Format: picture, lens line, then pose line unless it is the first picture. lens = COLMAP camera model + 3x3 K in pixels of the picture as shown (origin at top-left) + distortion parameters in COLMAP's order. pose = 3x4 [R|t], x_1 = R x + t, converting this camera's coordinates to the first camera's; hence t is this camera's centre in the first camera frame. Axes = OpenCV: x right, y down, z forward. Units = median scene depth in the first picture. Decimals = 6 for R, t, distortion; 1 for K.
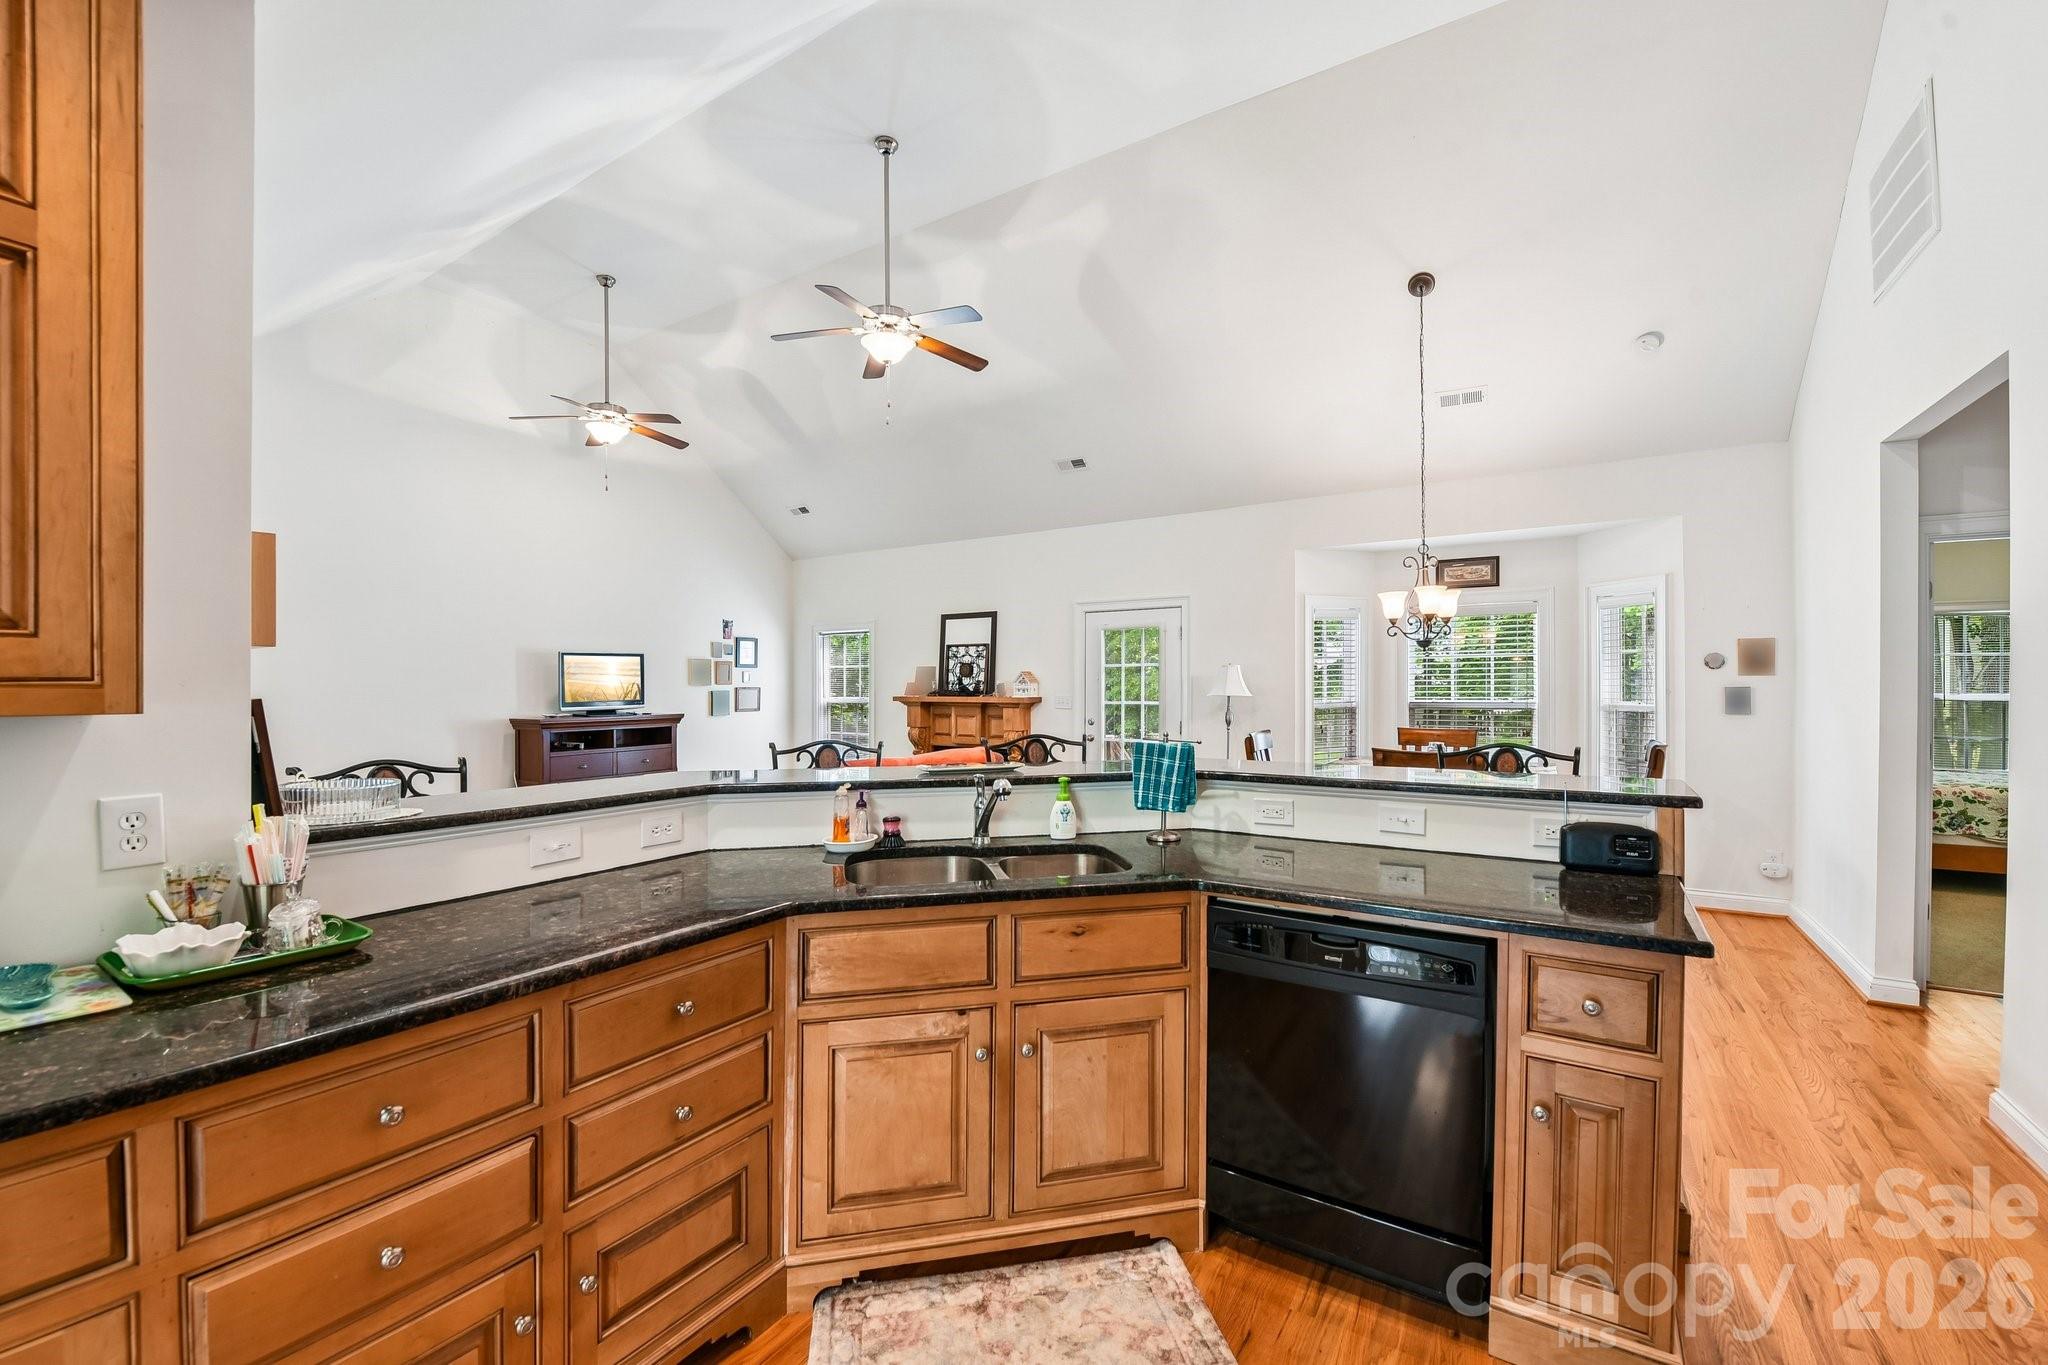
lens RADIAL K [[809.6, 0, 1021.2], [0, 809.6, 676.6], [0, 0, 1]] dist [-0.009867, 0.000159]
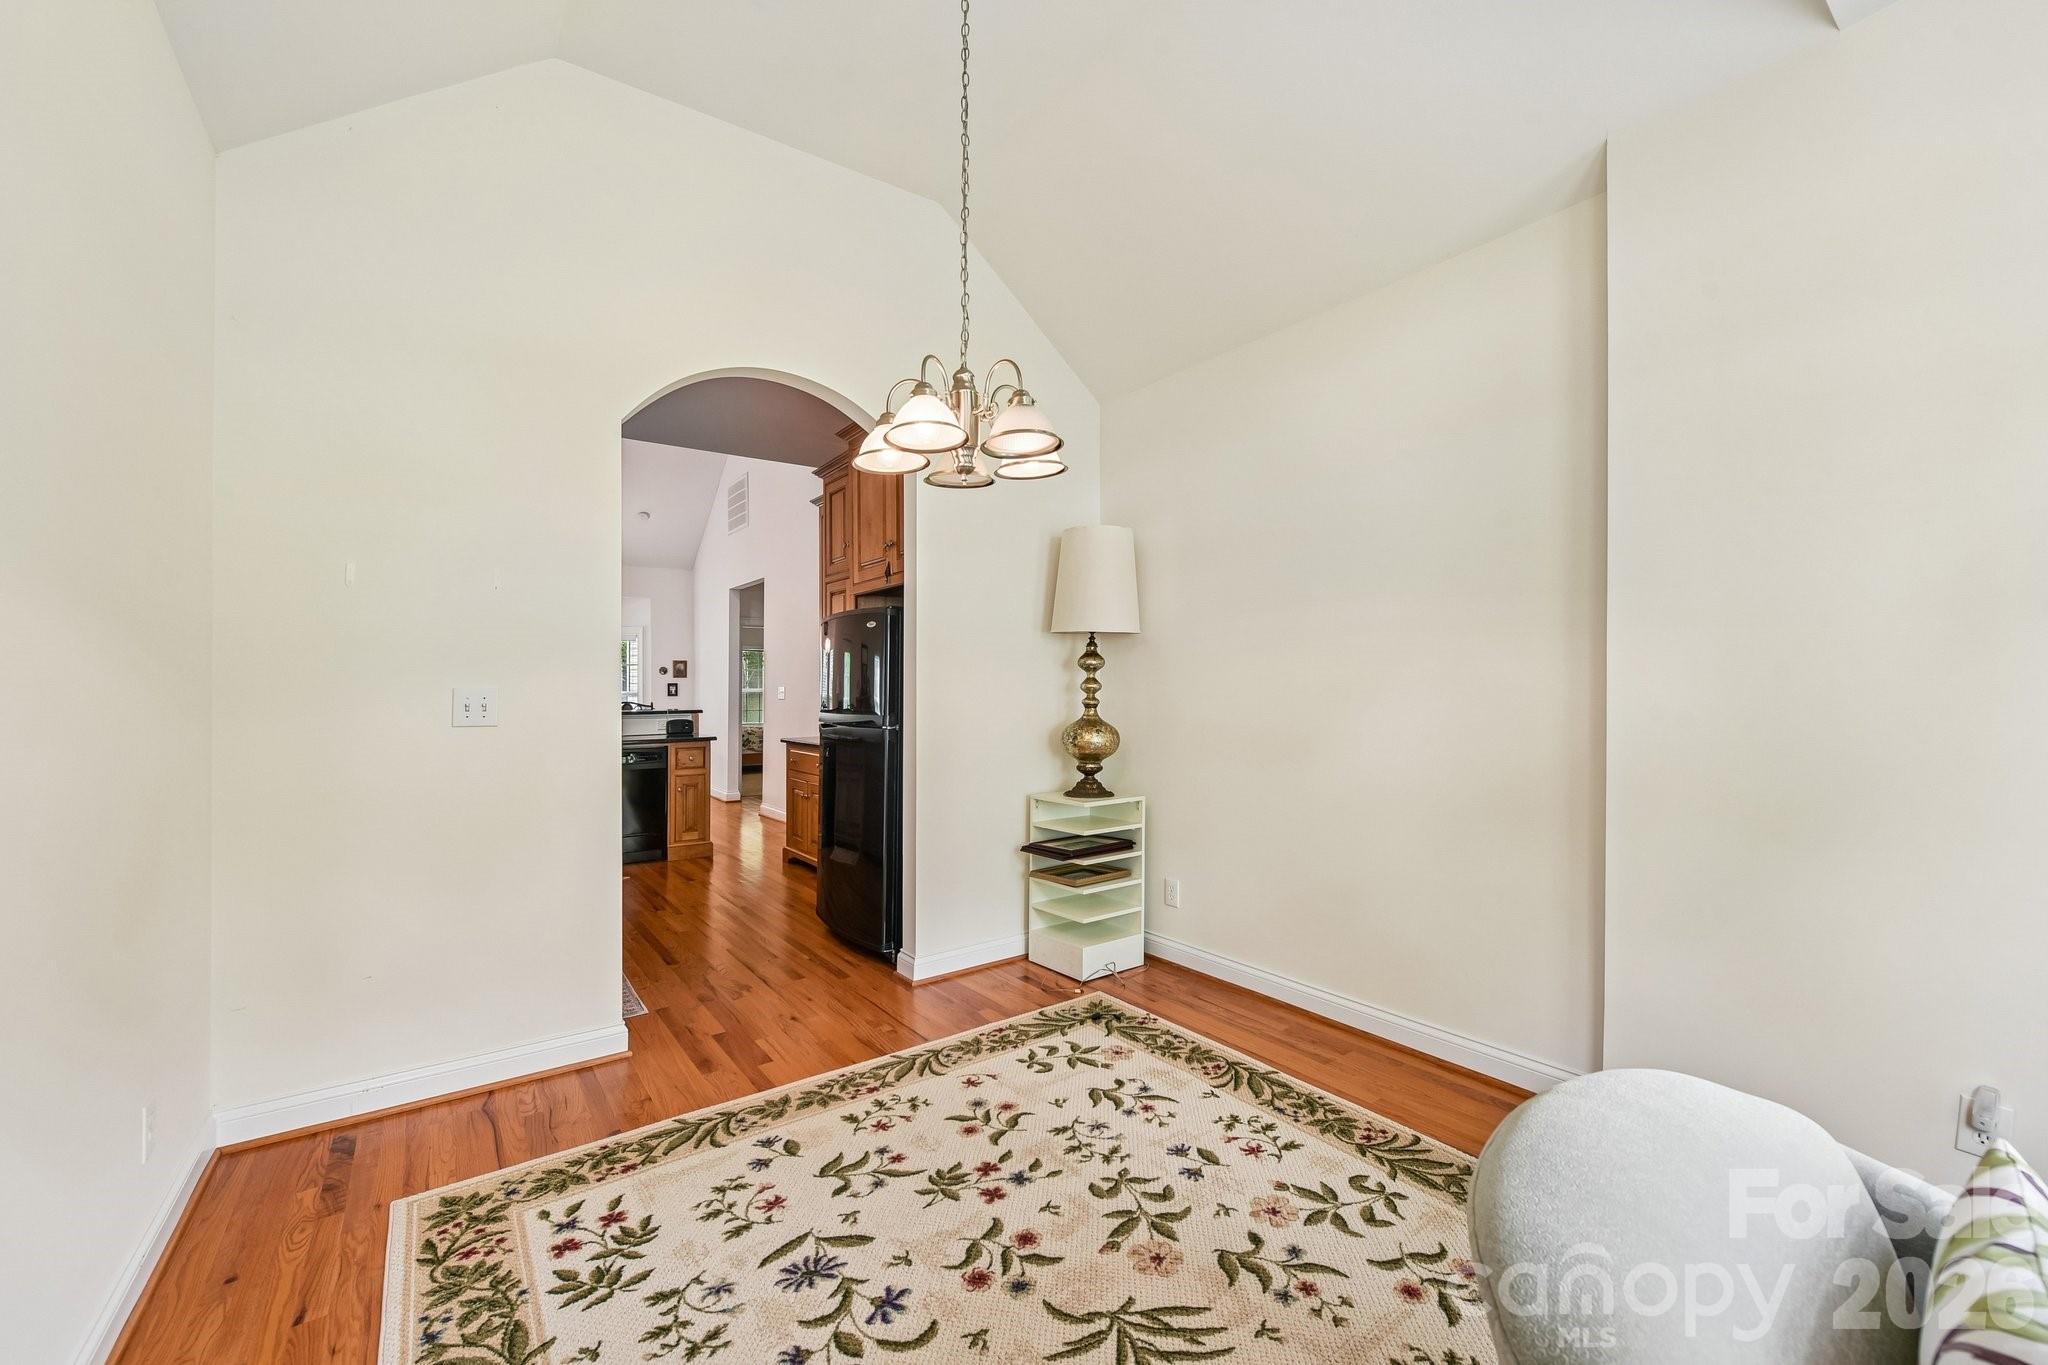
lens RADIAL K [[820.5, 0, 1050.3], [0, 820.5, 681.6], [0, 0, 1]] dist [-0.011074, -0.000121]
pose [[0.333951, 0.004914, 0.942578, -0.851967], [-0.003944, 0.999985, -0.003816, 0.015162], [-0.942582, -0.002443, 0.333965, -0.685771]]
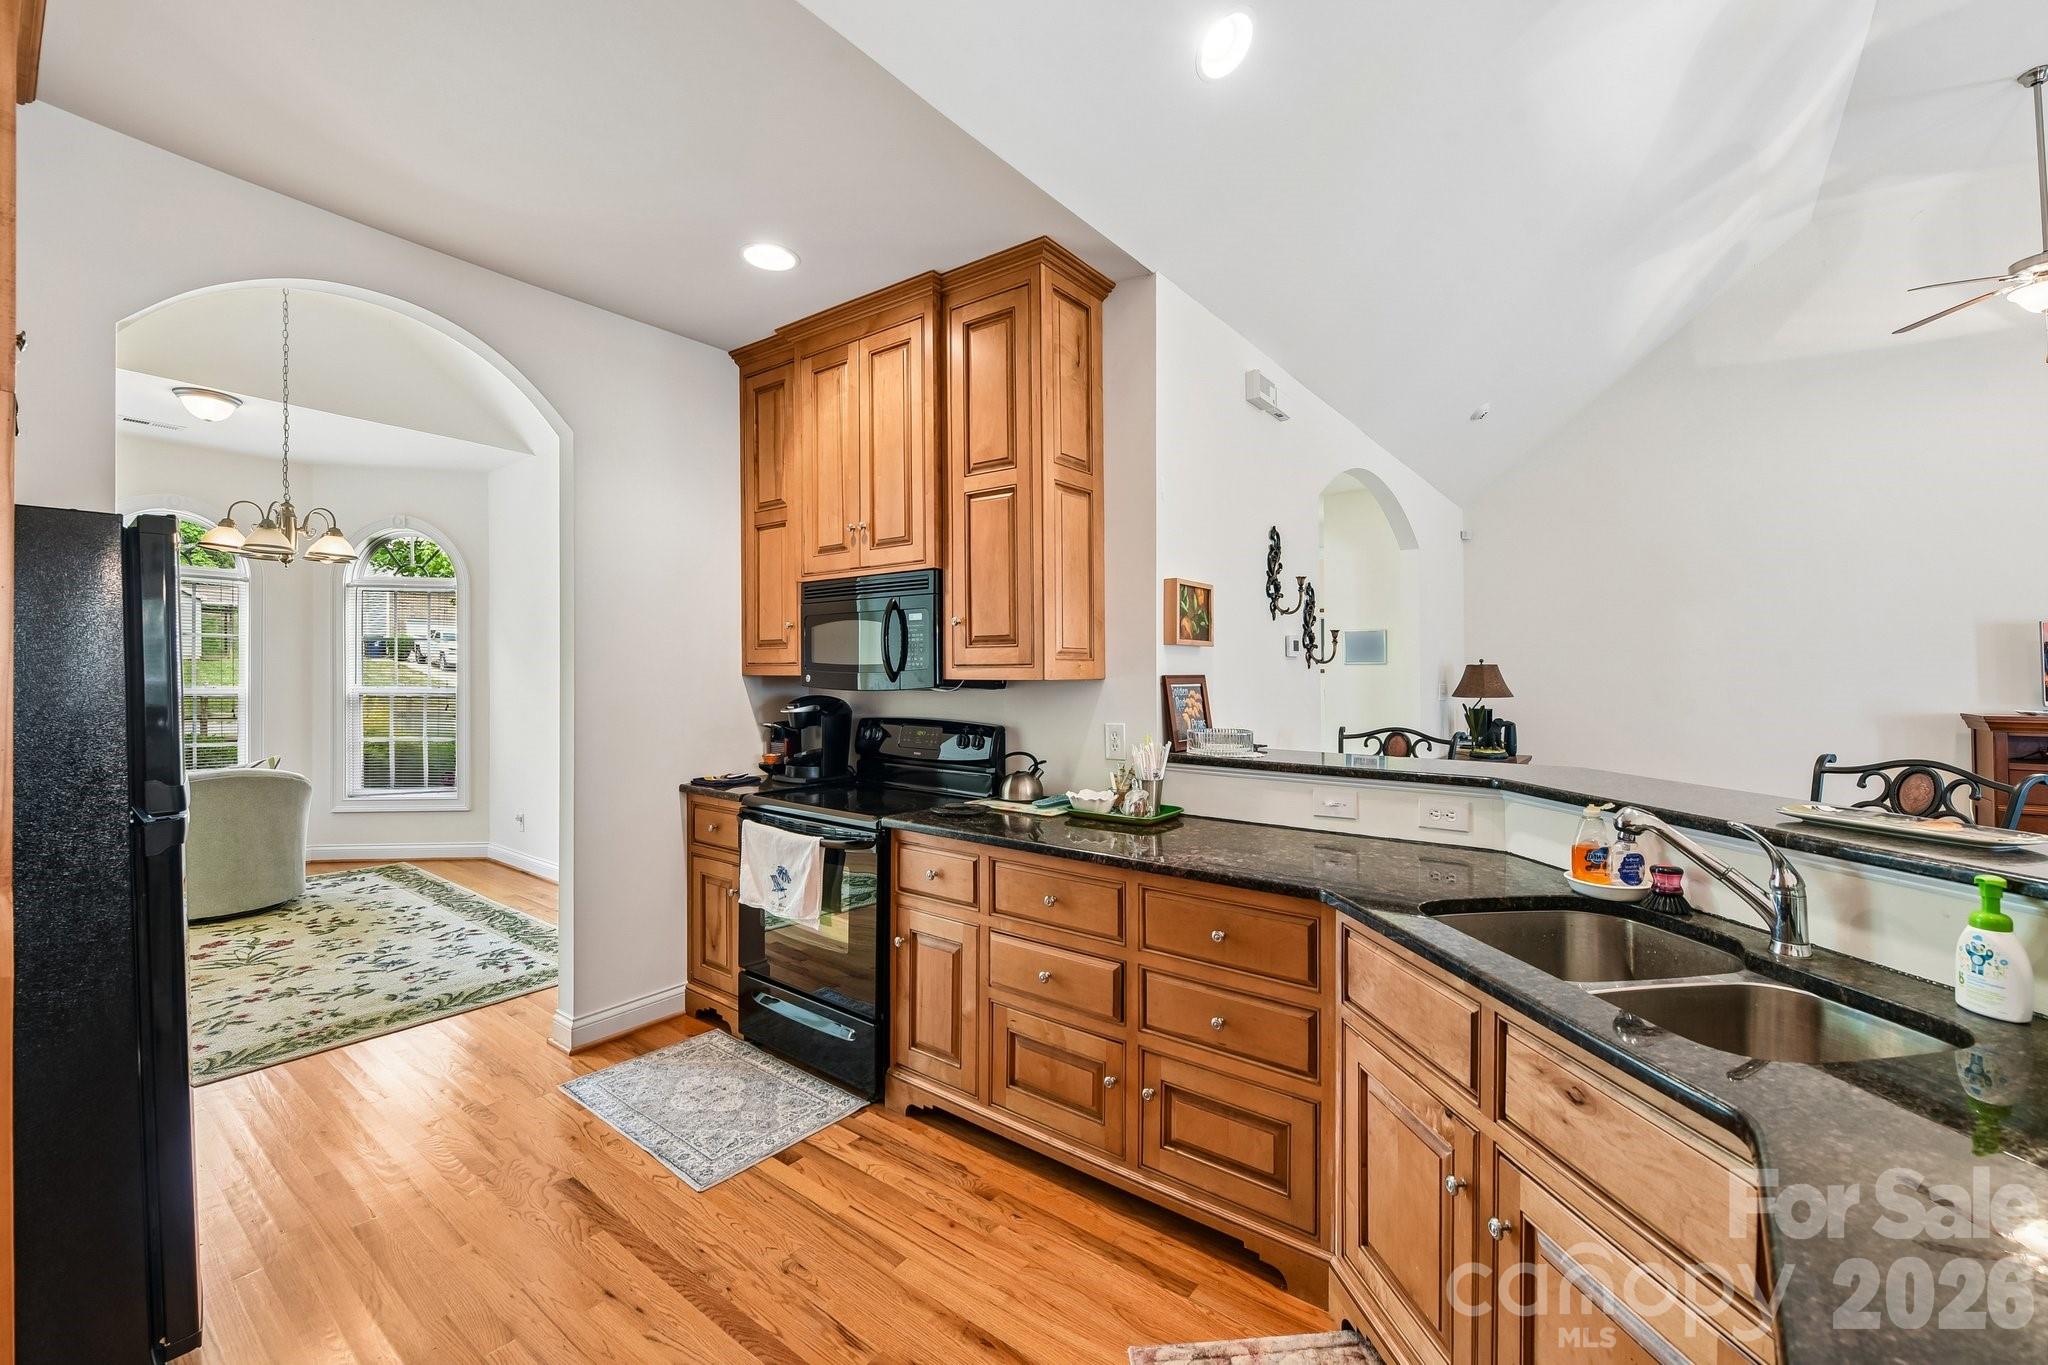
lens RADIAL K [[853.0, 0, 1031.3], [0, 853.0, 655.7], [0, 0, 1]] dist [-0.020649, -0.000113]
pose [[-0.078292, -0.017716, -0.996773, 0.297468], [0.010433, 0.999773, -0.018589, 0.004740], [0.996876, -0.011855, -0.078089, 0.281040]]
